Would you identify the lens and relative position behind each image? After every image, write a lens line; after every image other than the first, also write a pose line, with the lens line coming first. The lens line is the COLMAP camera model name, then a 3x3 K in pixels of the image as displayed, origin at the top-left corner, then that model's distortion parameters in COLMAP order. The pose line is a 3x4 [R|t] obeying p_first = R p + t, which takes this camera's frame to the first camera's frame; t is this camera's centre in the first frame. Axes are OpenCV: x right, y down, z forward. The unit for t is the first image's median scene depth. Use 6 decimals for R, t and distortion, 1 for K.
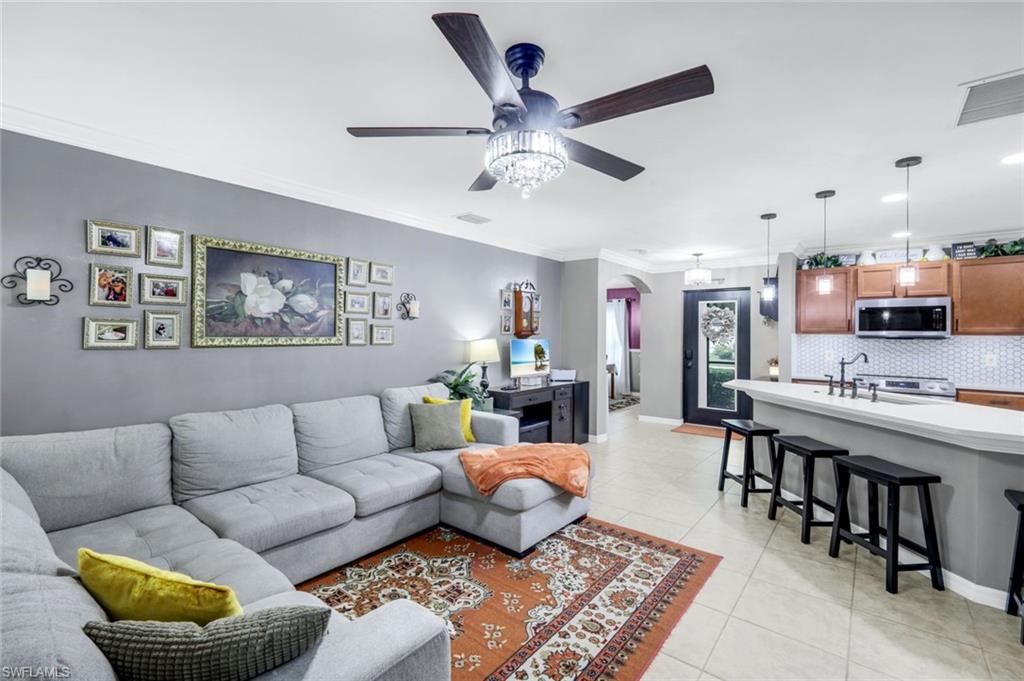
lens RADIAL K [[452.8, 0, 513.0], [0, 452.8, 330.7], [0, 0, 1]] dist [0.010883, 0.000221]
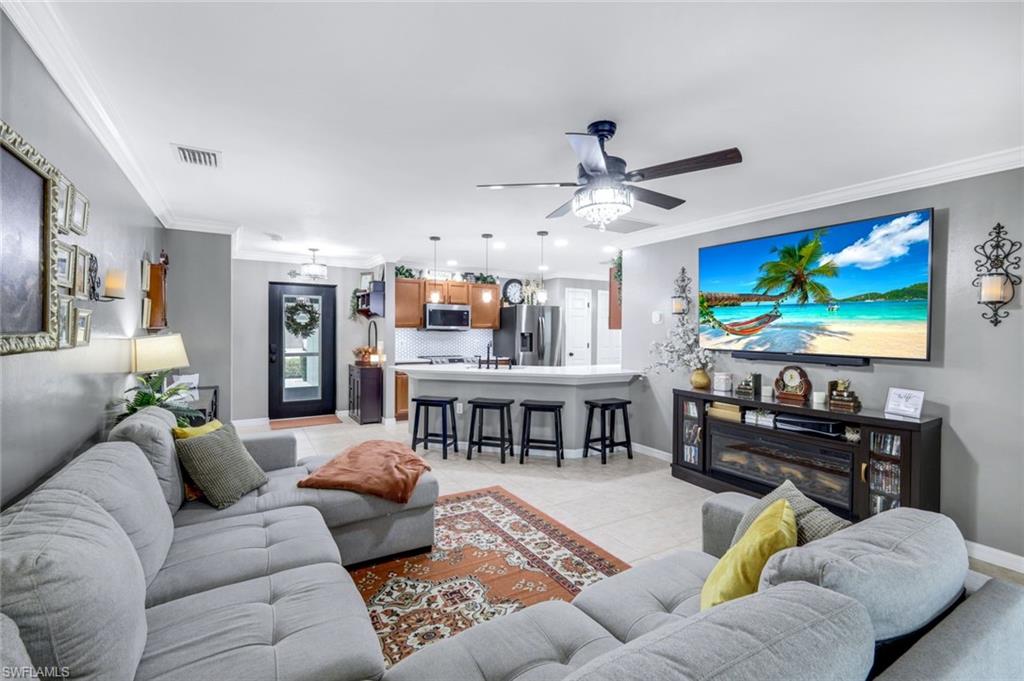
lens RADIAL K [[452.8, 0, 513.9], [0, 452.8, 336.3], [0, 0, 1]] dist [0.010883, 0.000221]
pose [[0.345953, -0.015688, 0.938121, -0.822928], [-0.011076, 0.999722, 0.020803, 0.002669], [-0.938186, -0.017588, 0.345683, 0.466097]]
